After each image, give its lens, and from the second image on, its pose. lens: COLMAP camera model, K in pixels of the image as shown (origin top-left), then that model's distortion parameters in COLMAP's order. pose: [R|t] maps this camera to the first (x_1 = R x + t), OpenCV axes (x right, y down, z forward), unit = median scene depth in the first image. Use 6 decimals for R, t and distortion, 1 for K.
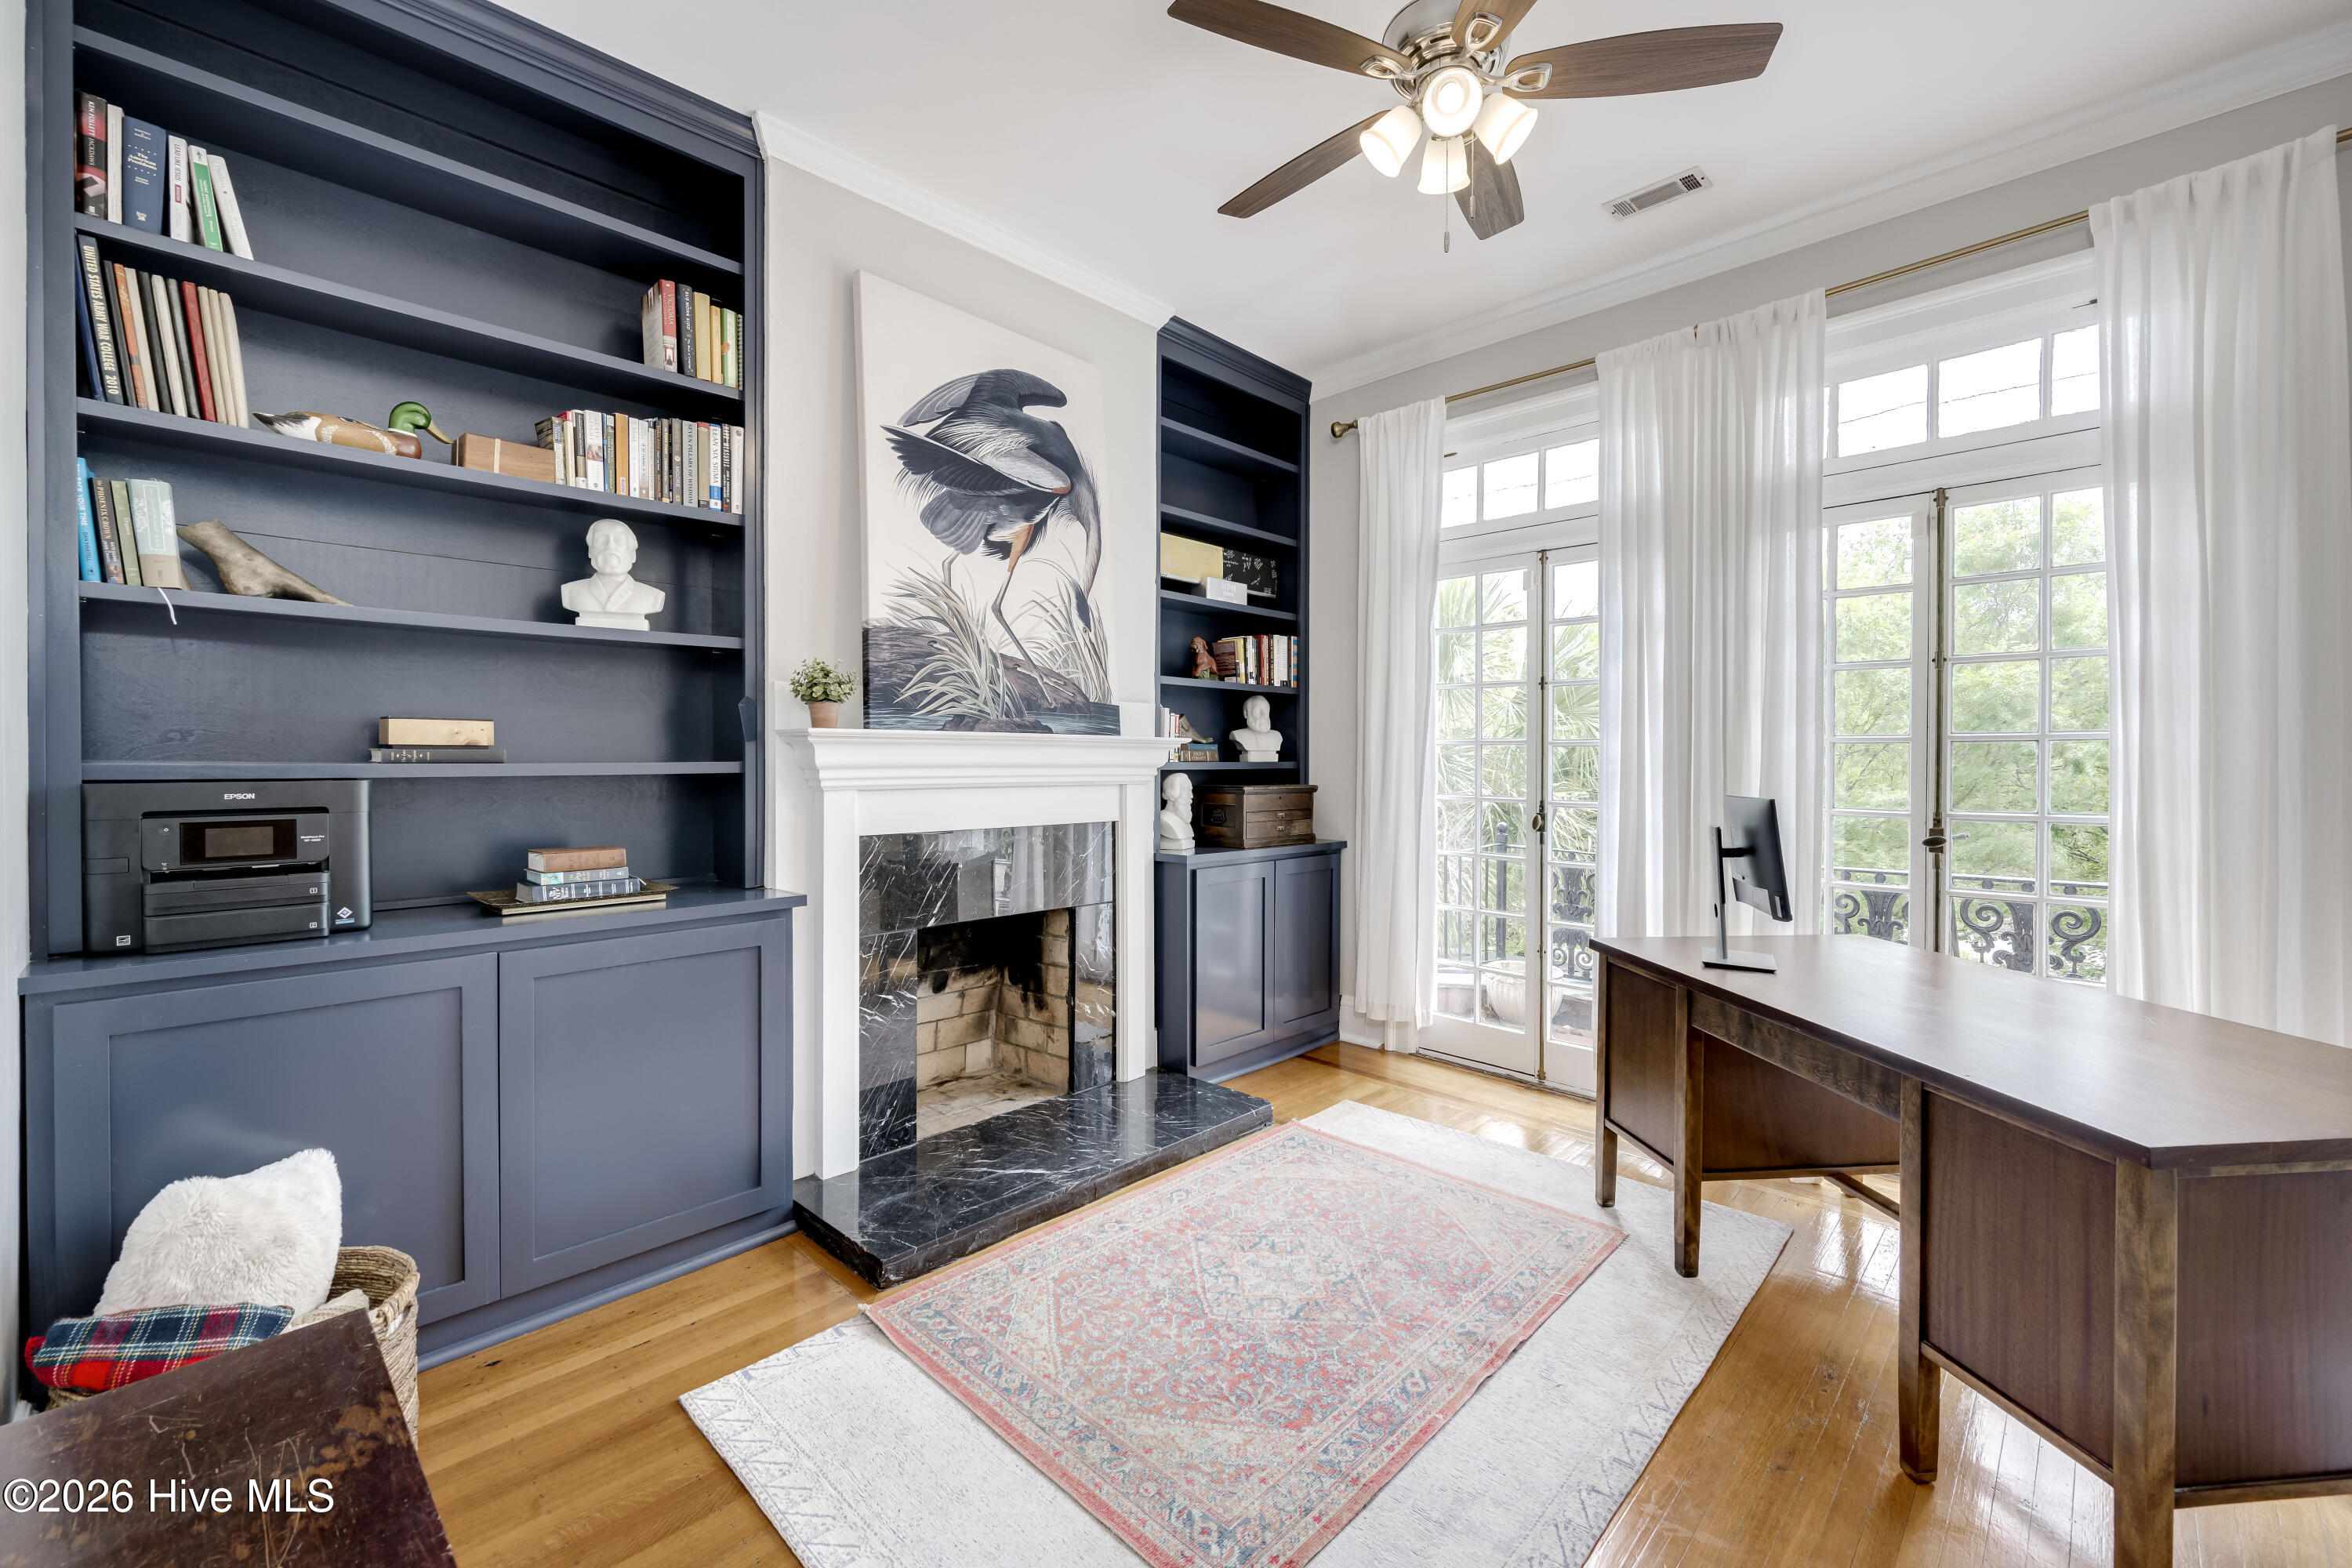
lens RADIAL K [[963.3, 0, 1171.8], [0, 963.3, 761.0], [0, 0, 1]] dist [0.000928, 0.000207]
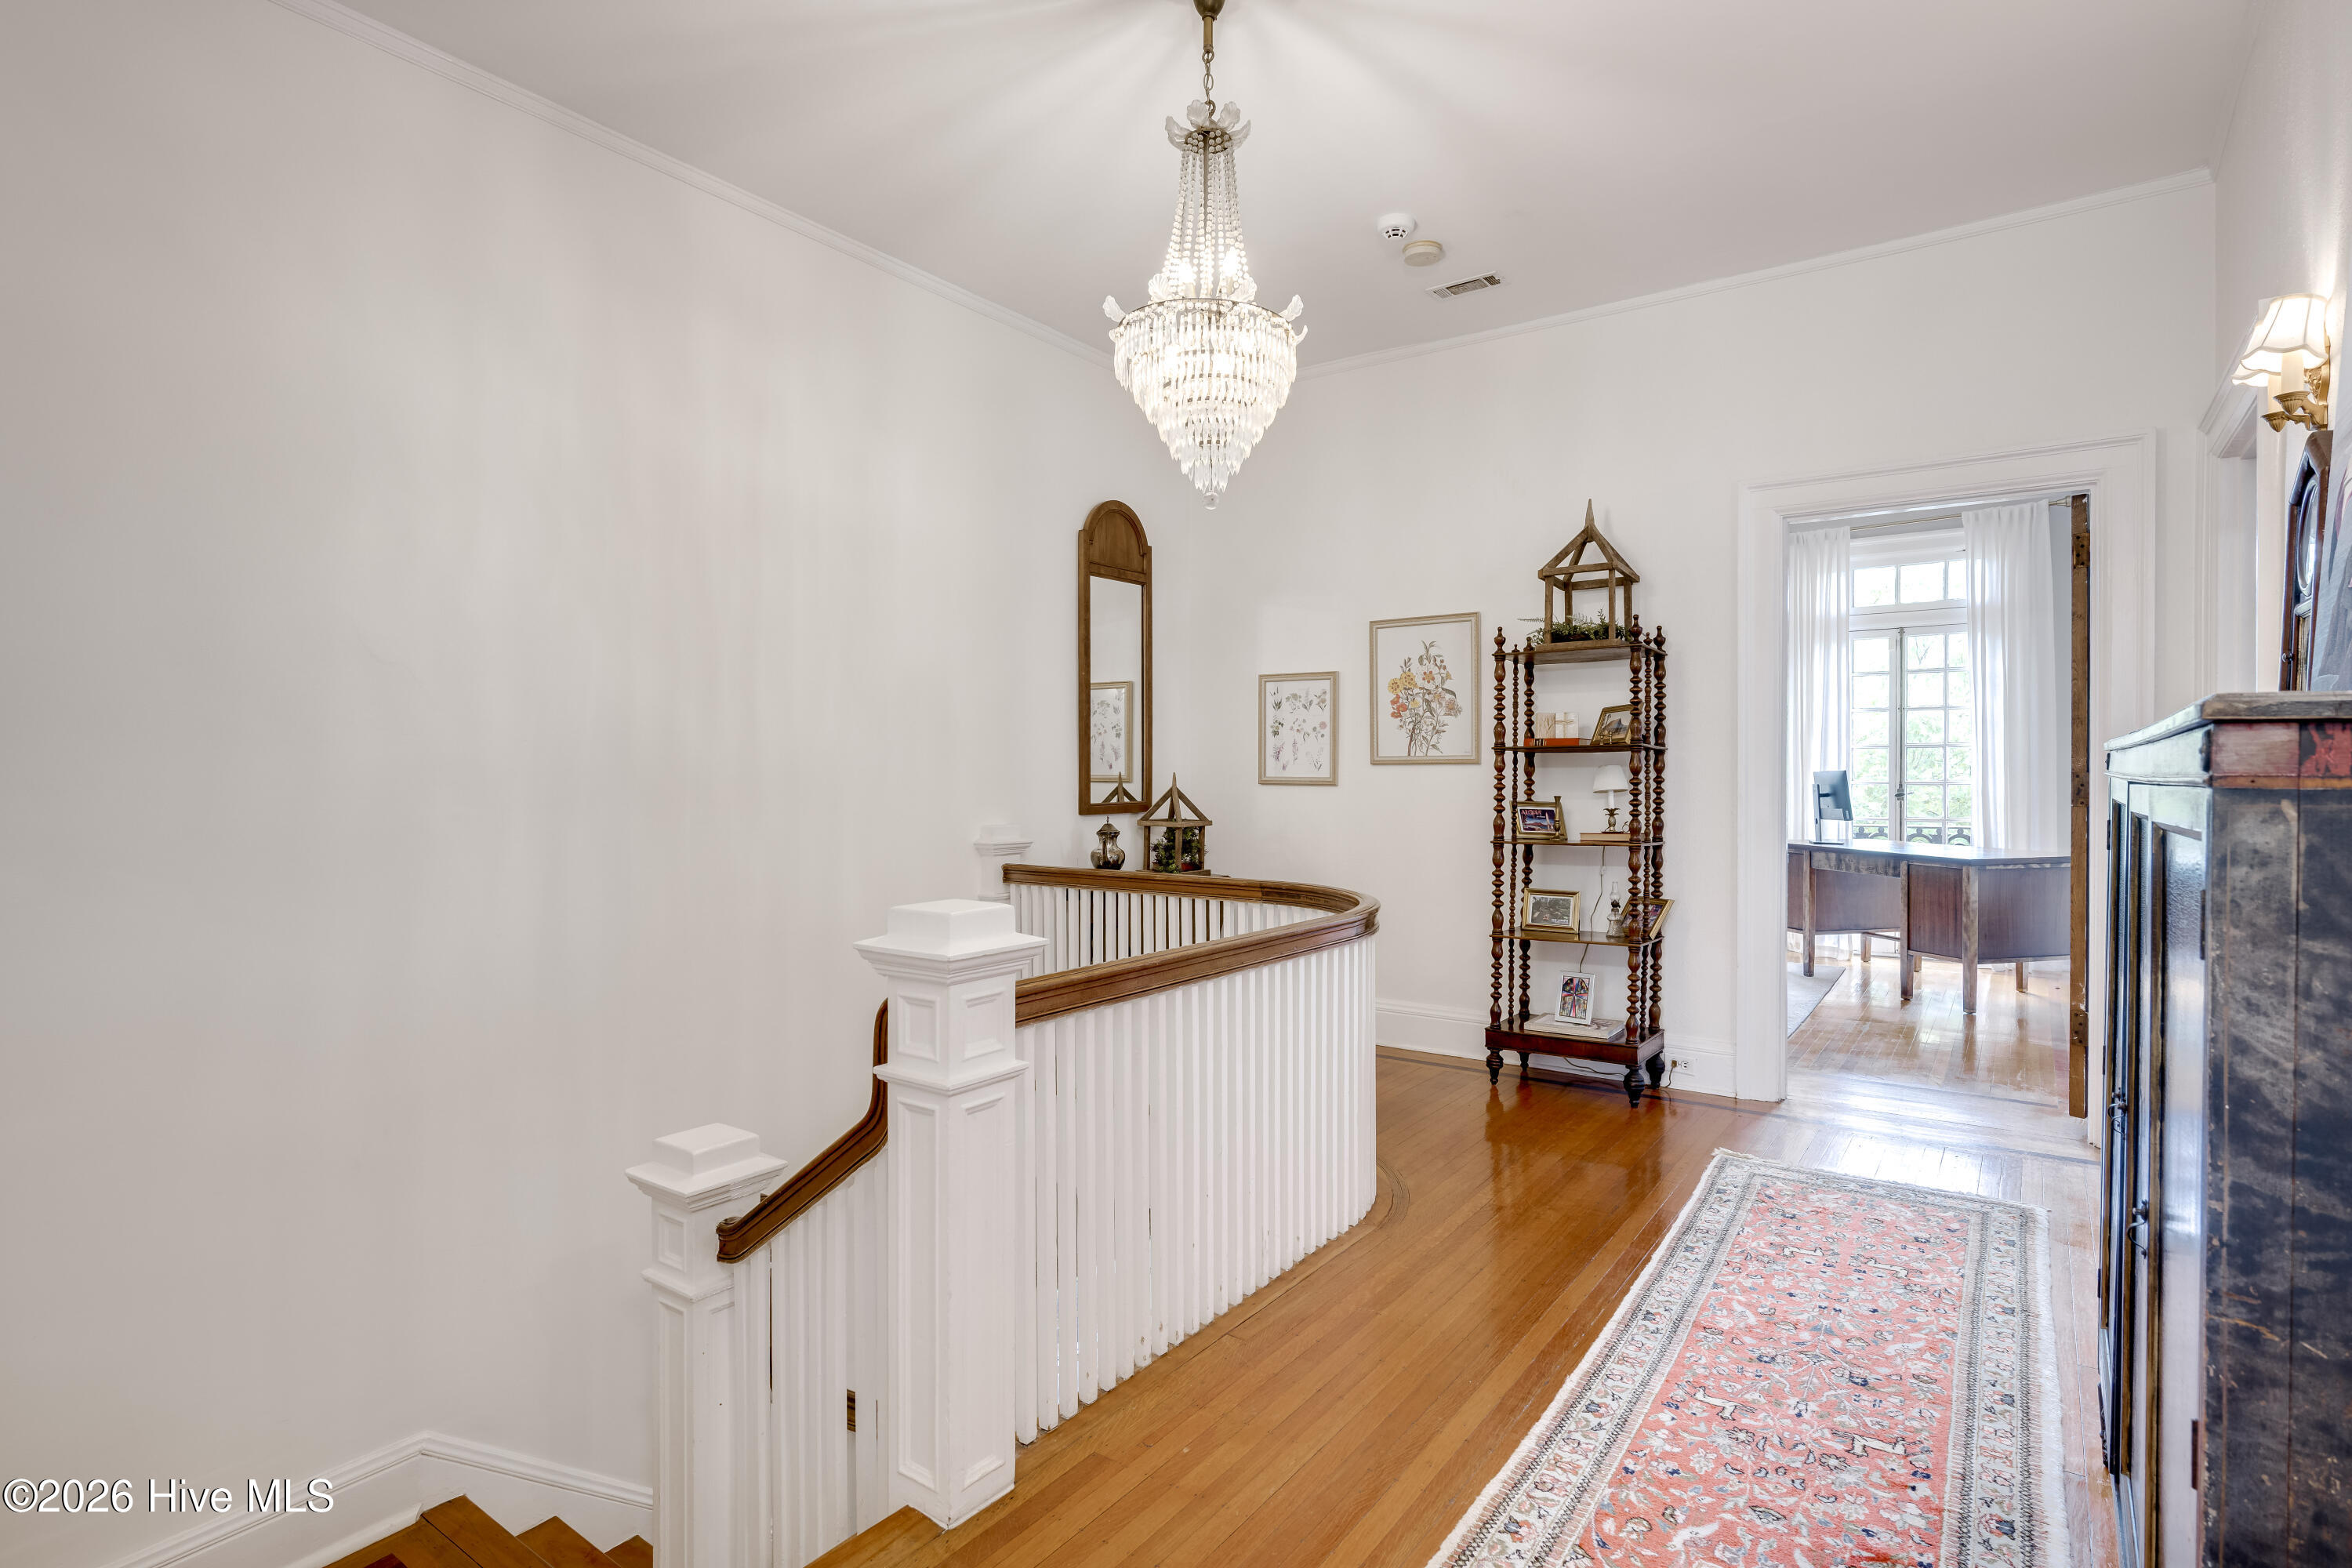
lens RADIAL K [[1190.8, 0, 1176.0], [0, 1190.8, 784.0], [0, 0, 1]] dist [0.000129, 0.000014]
pose [[0.986794, -0.002338, 0.161963, -1.292677], [0.002003, 0.999996, 0.002229, 0.054388], [-0.161968, -0.001875, 0.986794, -1.425625]]
